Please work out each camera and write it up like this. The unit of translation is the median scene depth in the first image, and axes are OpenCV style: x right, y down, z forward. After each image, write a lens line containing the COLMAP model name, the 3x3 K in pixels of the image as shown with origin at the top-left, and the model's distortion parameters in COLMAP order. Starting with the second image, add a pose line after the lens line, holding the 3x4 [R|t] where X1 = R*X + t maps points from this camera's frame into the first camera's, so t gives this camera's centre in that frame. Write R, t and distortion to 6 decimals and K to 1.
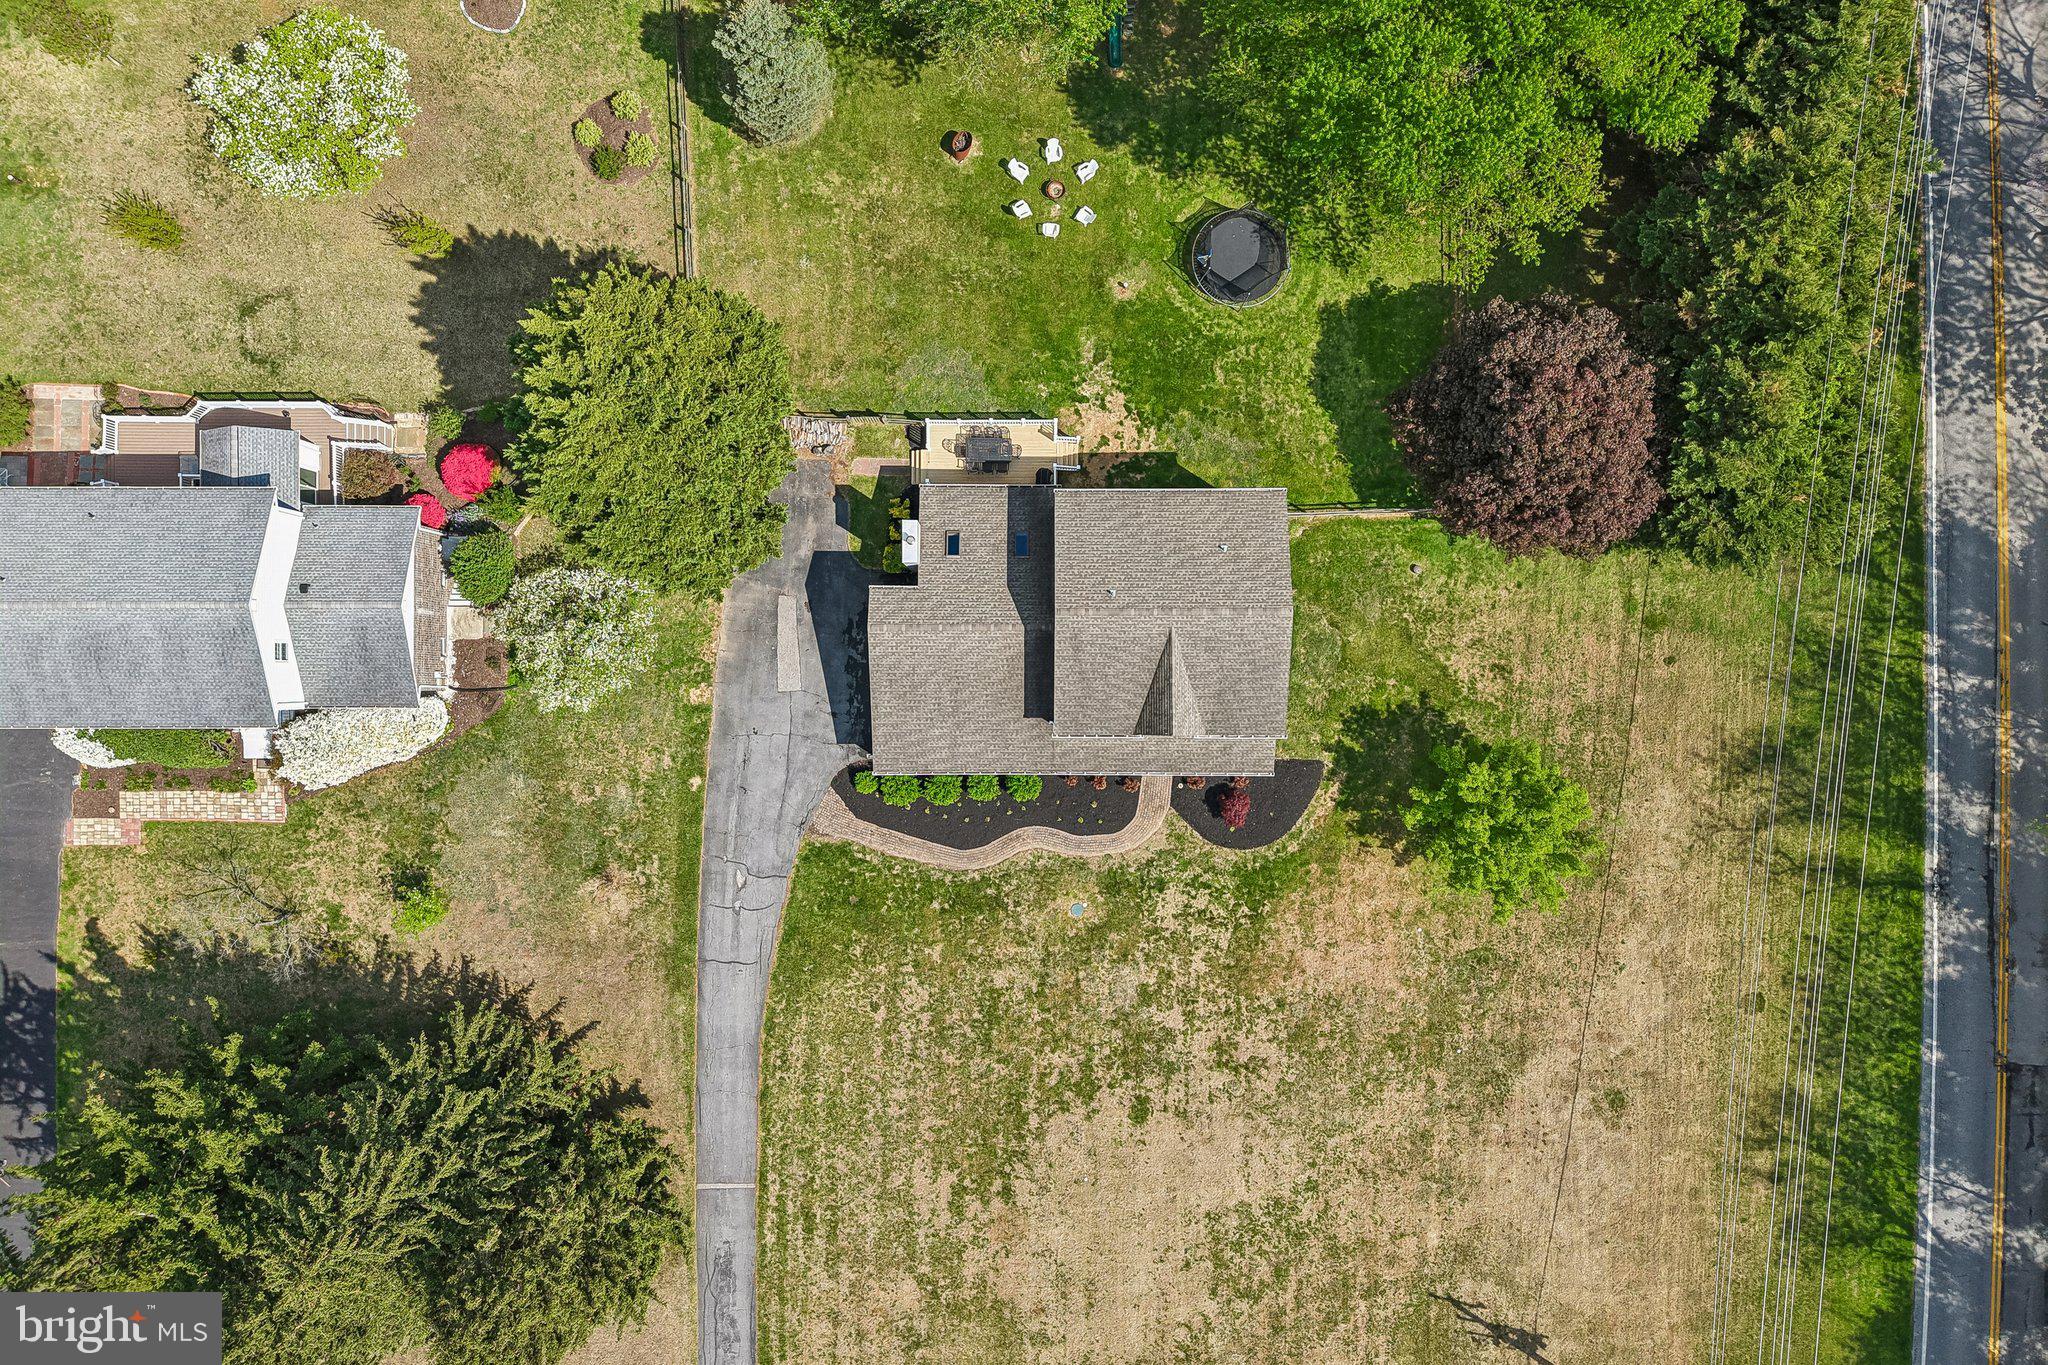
lens RADIAL K [[1378.7, 0, 1022.1], [0, 1378.7, 693.4], [0, 0, 1]] dist [0.045258, -0.092664]
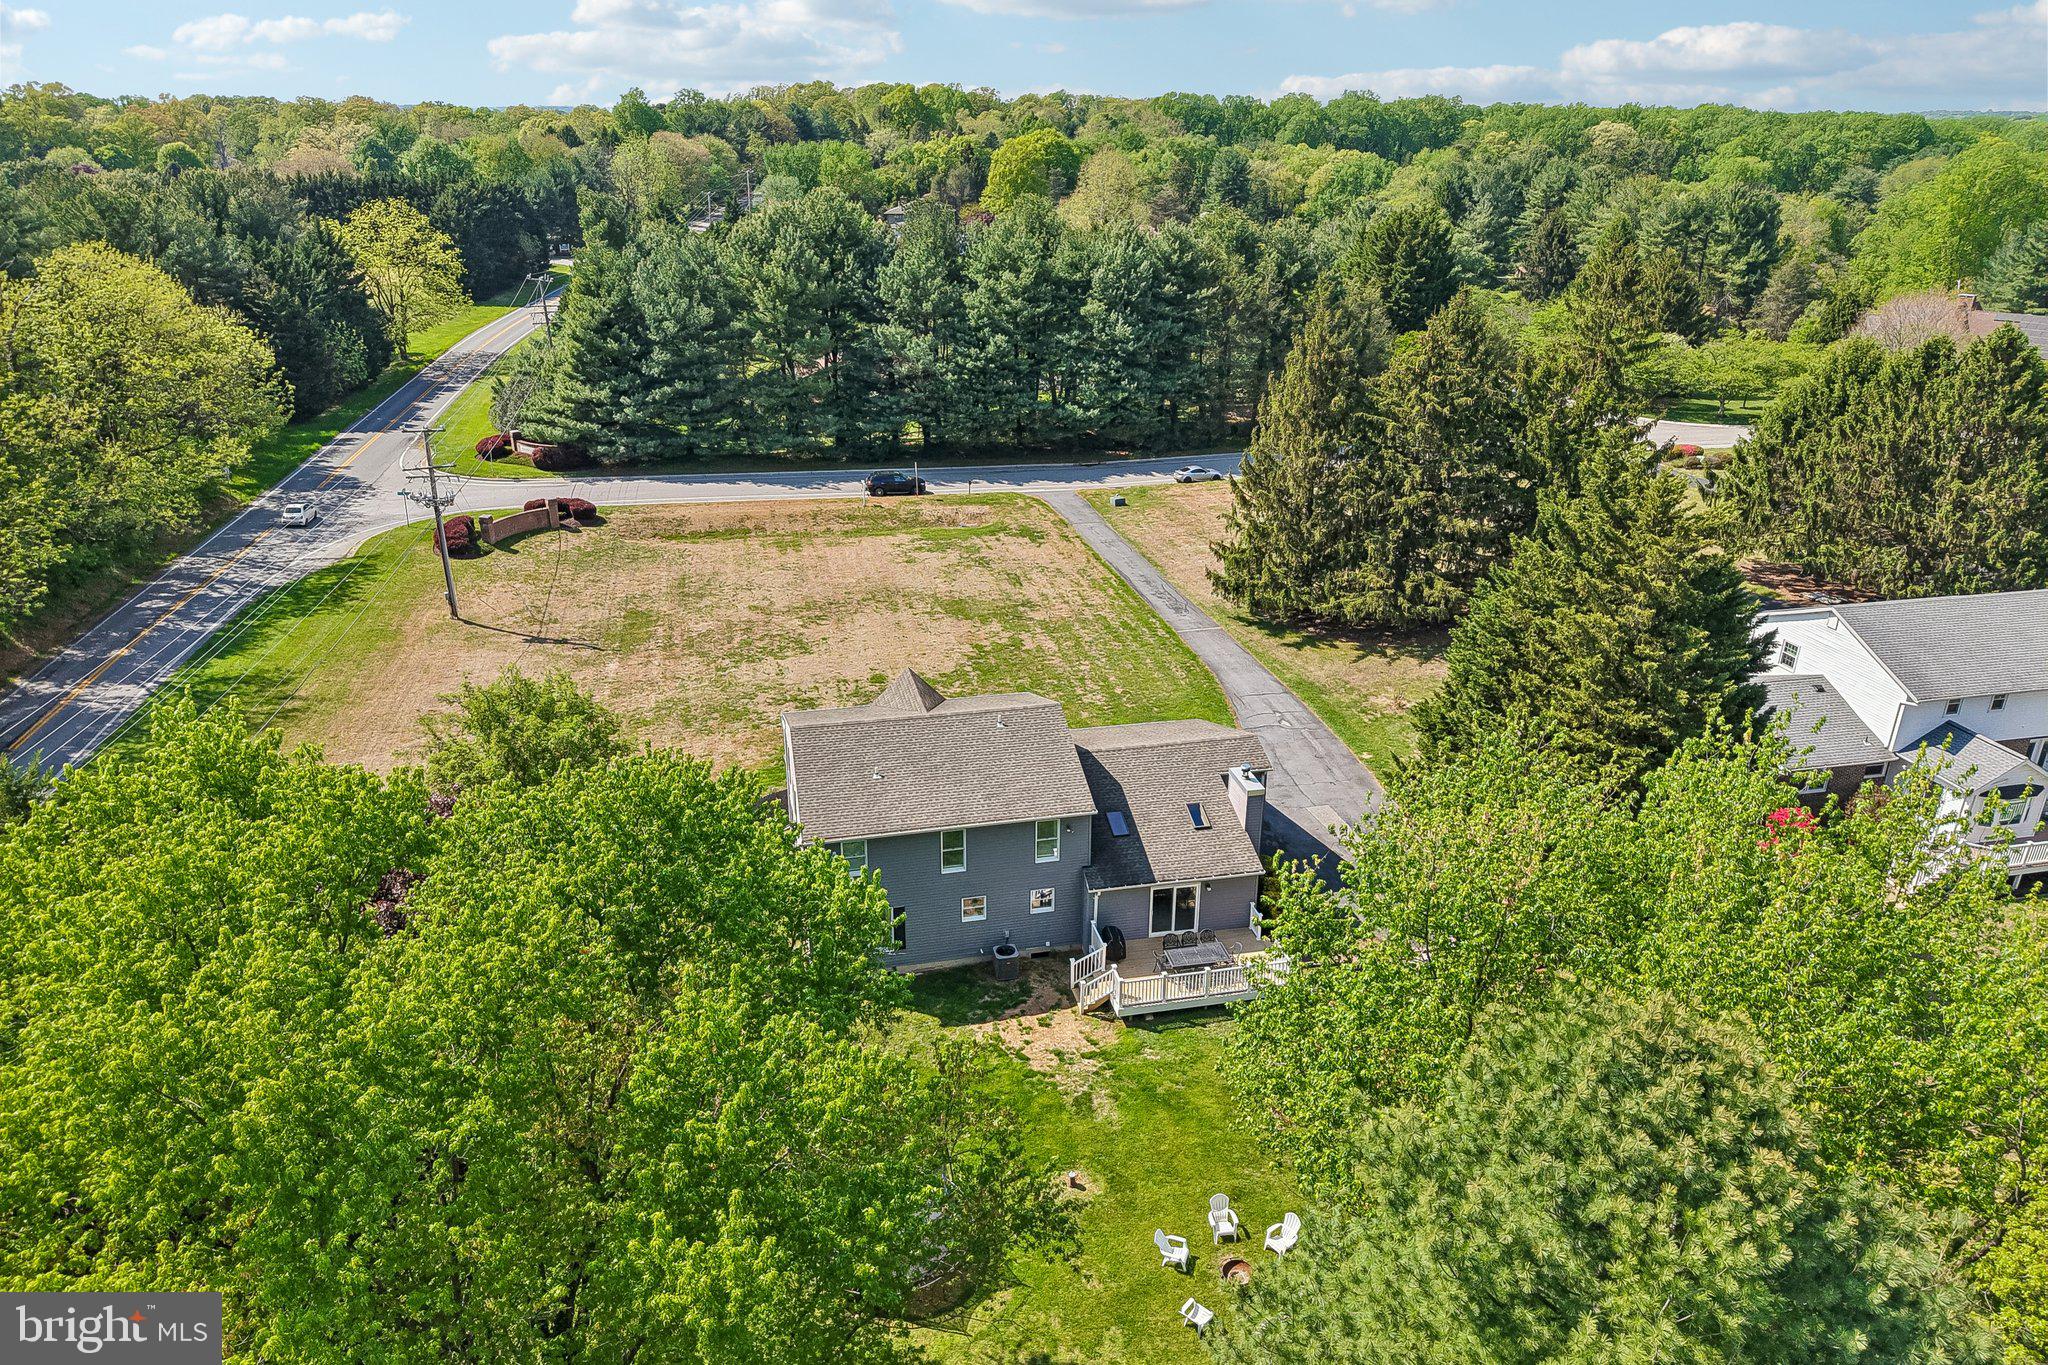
lens RADIAL K [[1378.7, 0, 1022.1], [0, 1378.7, 693.4], [0, 0, 1]] dist [0.045258, -0.092664]
pose [[-0.974339, 0.082734, -0.209327, 0.204203], [-0.225034, -0.377753, 0.898144, -0.748298], [-0.004767, 0.922203, 0.386677, 0.573053]]
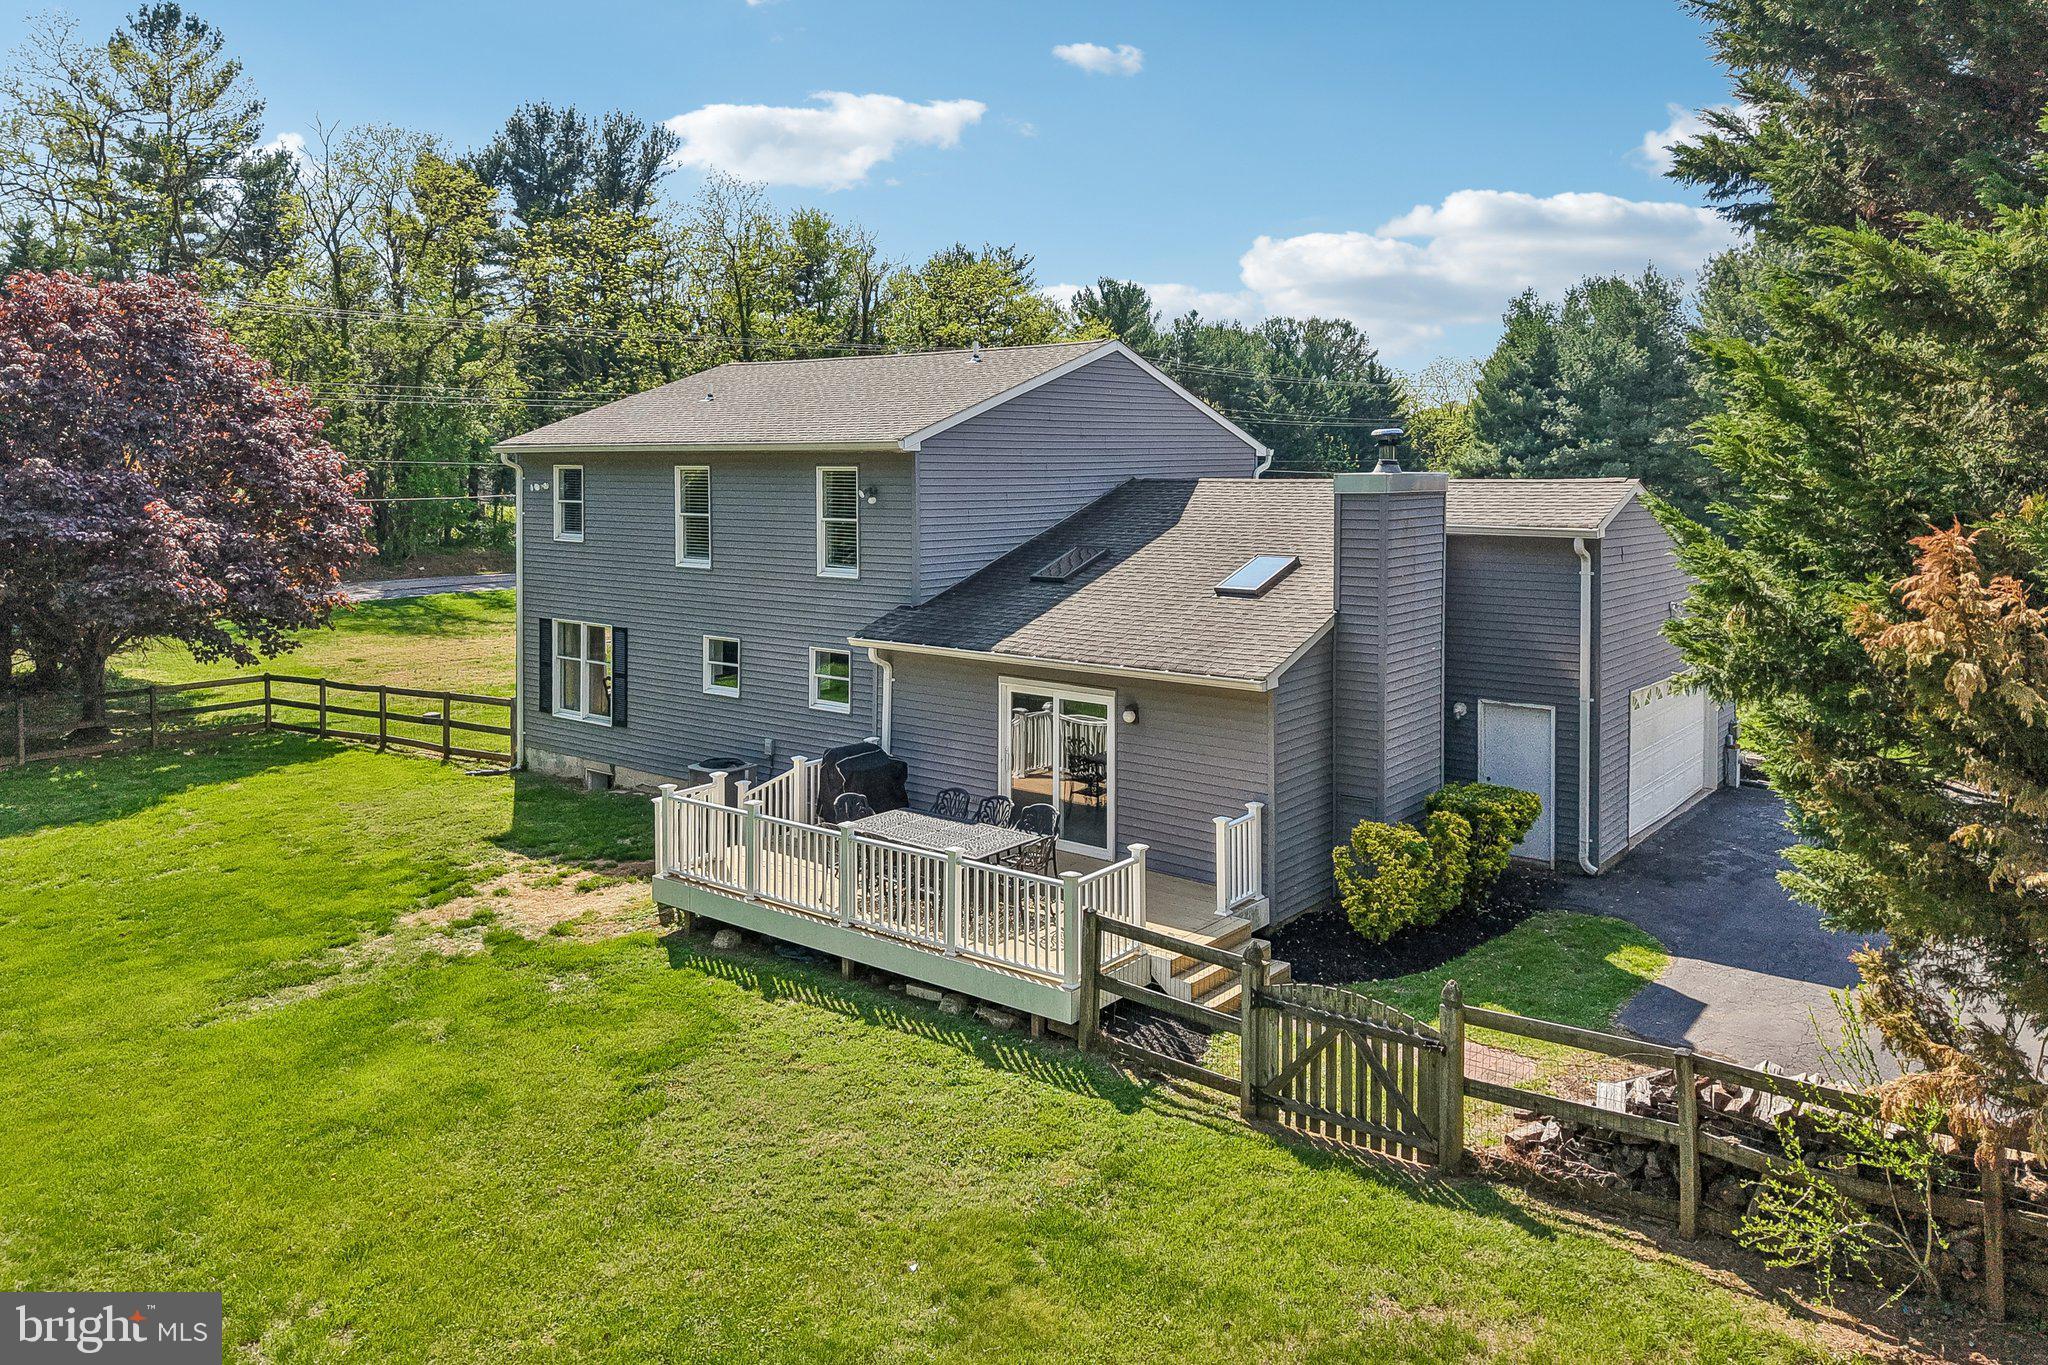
lens RADIAL K [[1457.5, 0, 1017.5], [0, 1457.5, 477.3], [0, 0, 1]] dist [0.001895, -0.002210]
pose [[-0.784614, -0.001207, 0.619984, -0.192193], [0.619976, 0.003682, 0.784612, -0.362150], [-0.003230, 0.999992, -0.002141, 0.915469]]
